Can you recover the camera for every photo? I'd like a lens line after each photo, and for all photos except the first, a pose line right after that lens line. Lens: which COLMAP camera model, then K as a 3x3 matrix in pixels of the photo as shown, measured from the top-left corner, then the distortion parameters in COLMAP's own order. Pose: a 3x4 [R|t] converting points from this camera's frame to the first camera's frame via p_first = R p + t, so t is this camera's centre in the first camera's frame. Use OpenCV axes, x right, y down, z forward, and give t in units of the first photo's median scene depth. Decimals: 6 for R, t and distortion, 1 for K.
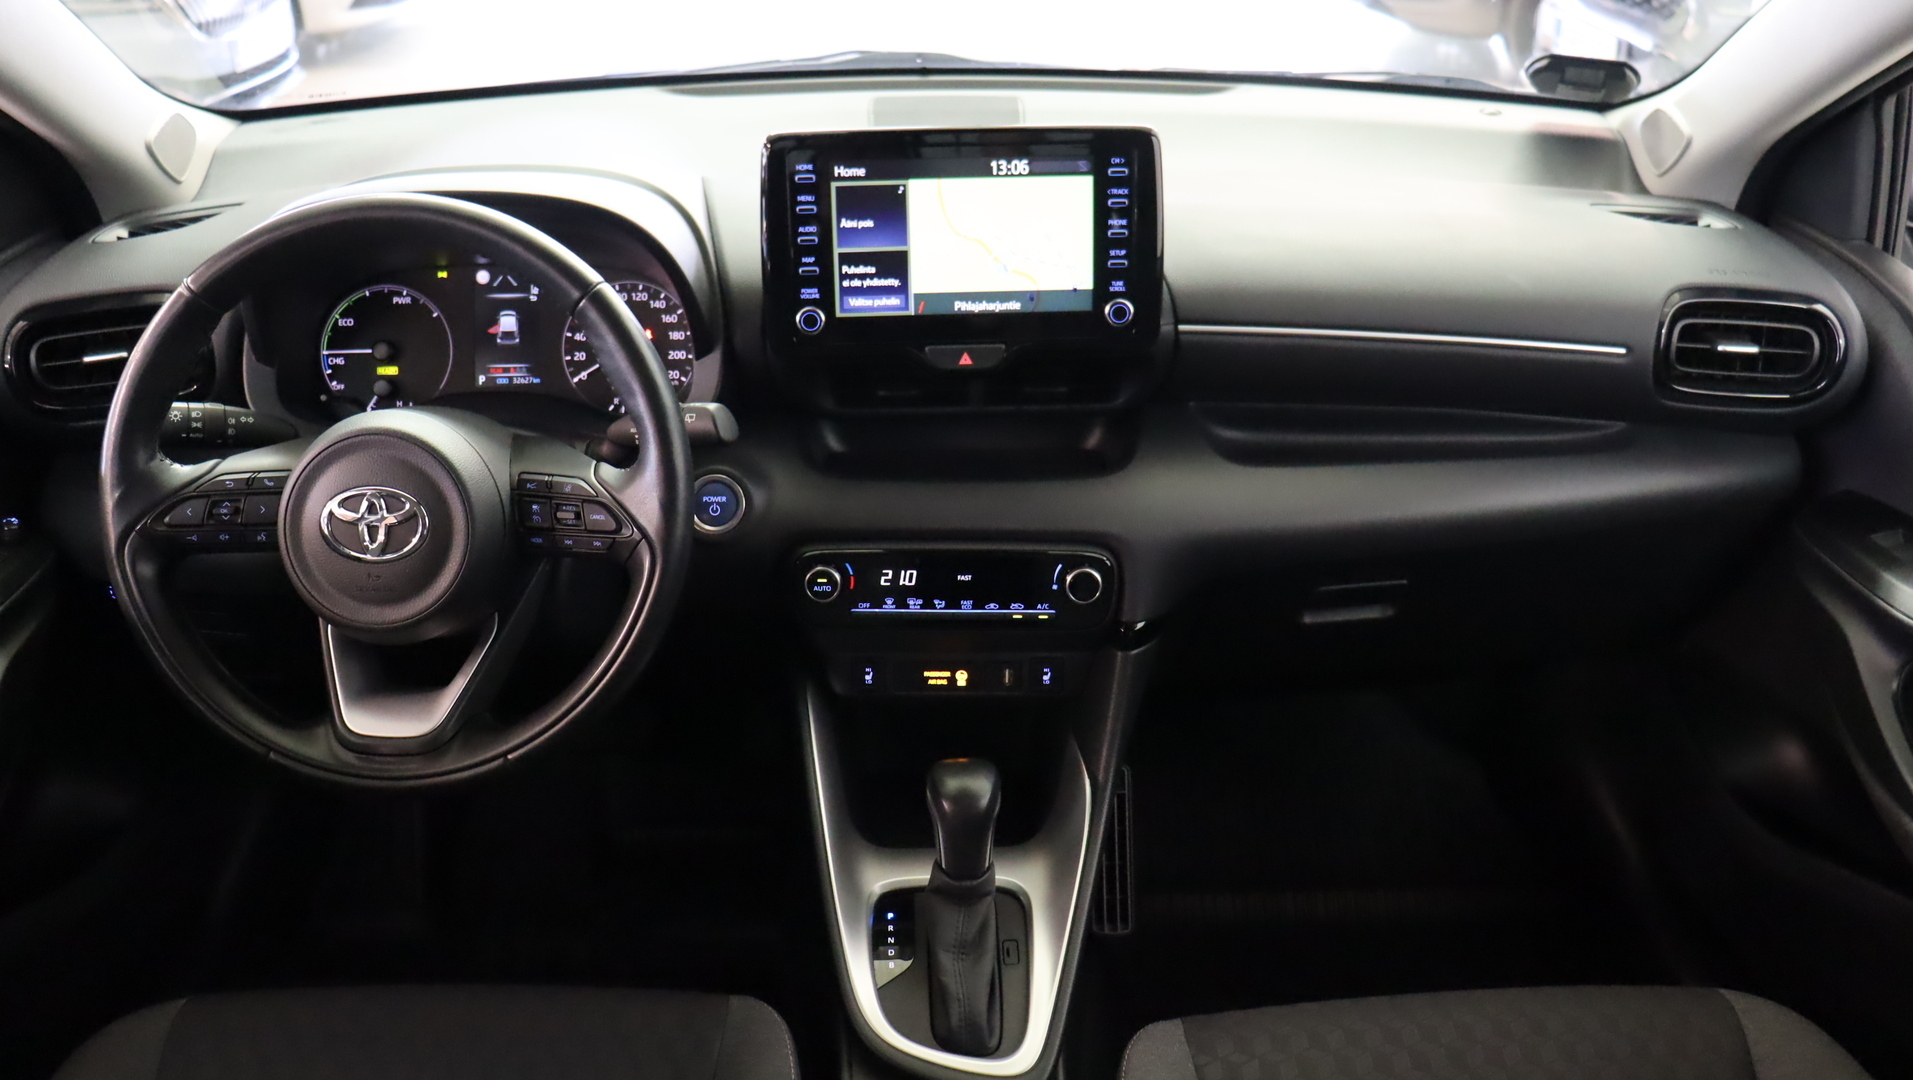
lens RADIAL K [[1559.4, 0, 956.5], [0, 1559.4, 540.0], [0, 0, 1]] dist [-0.175627, 0.144743]
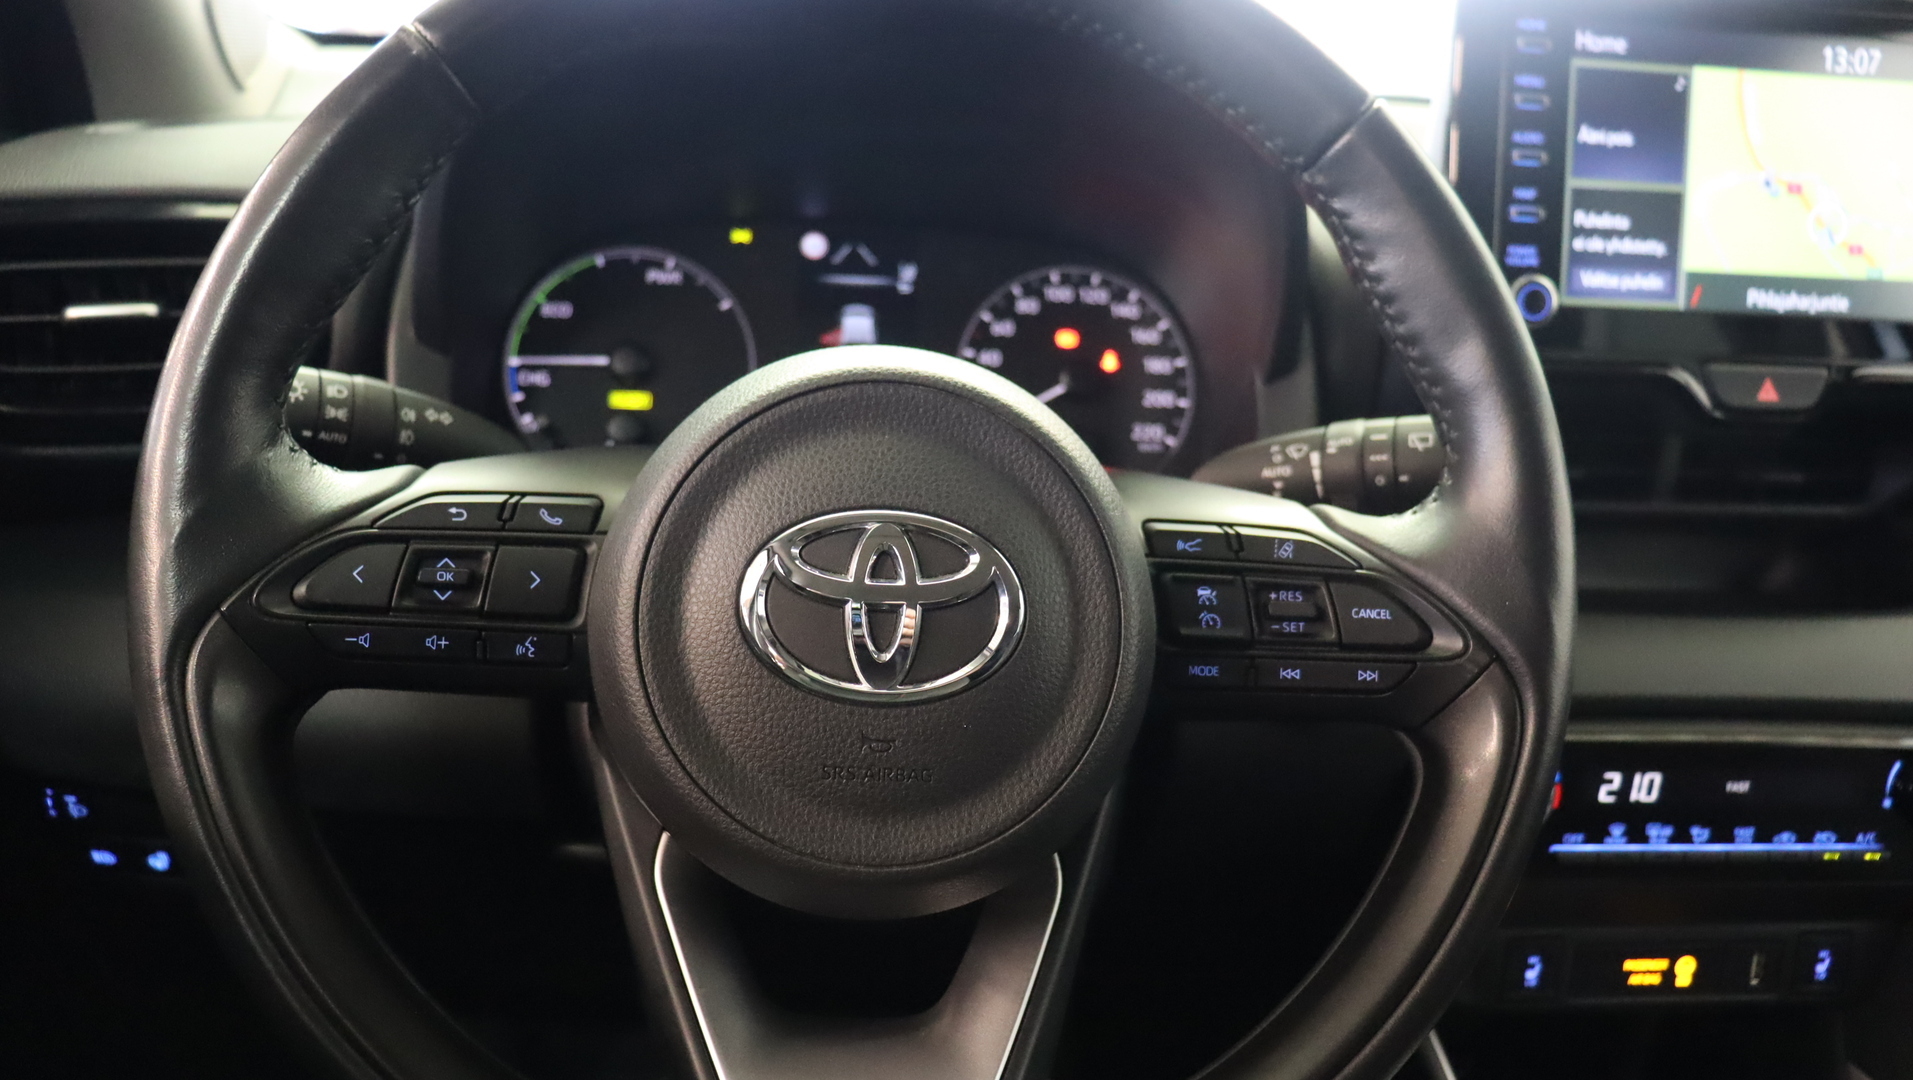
lens RADIAL K [[1549.1, 0, 950.5], [0, 1549.1, 541.1], [0, 0, 1]] dist [-0.183732, 0.147787]
pose [[0.995631, 0.027144, 0.089339, -0.338320], [-0.010654, 0.983589, -0.180111, 0.037810], [-0.092762, 0.178372, 0.979581, 0.512259]]
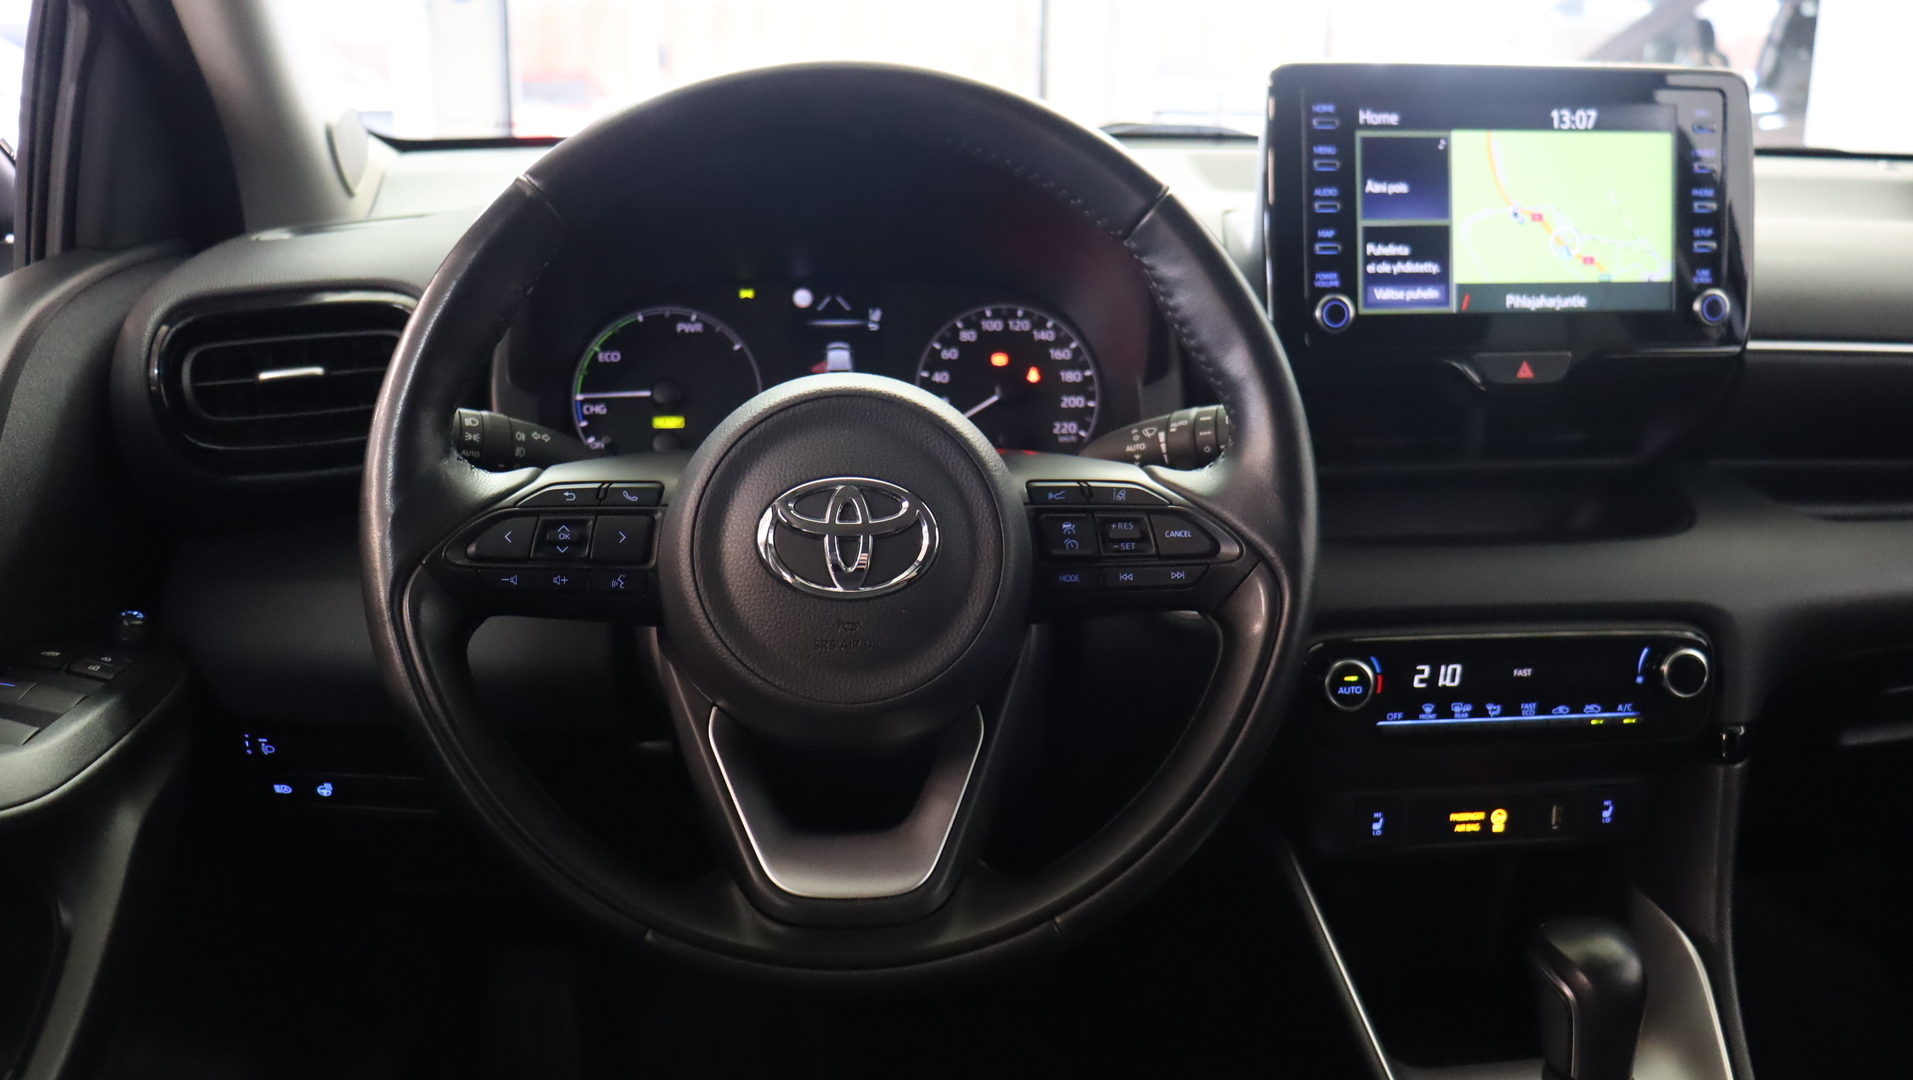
lens RADIAL K [[1559.4, 0, 956.5], [0, 1559.4, 540.0], [0, 0, 1]] dist [-0.175627, 0.144743]
pose [[0.996543, -0.020175, 0.080587, -0.328632], [0.035601, 0.980188, -0.194845, 0.096930], [-0.075060, 0.197040, 0.977518, 0.322982]]
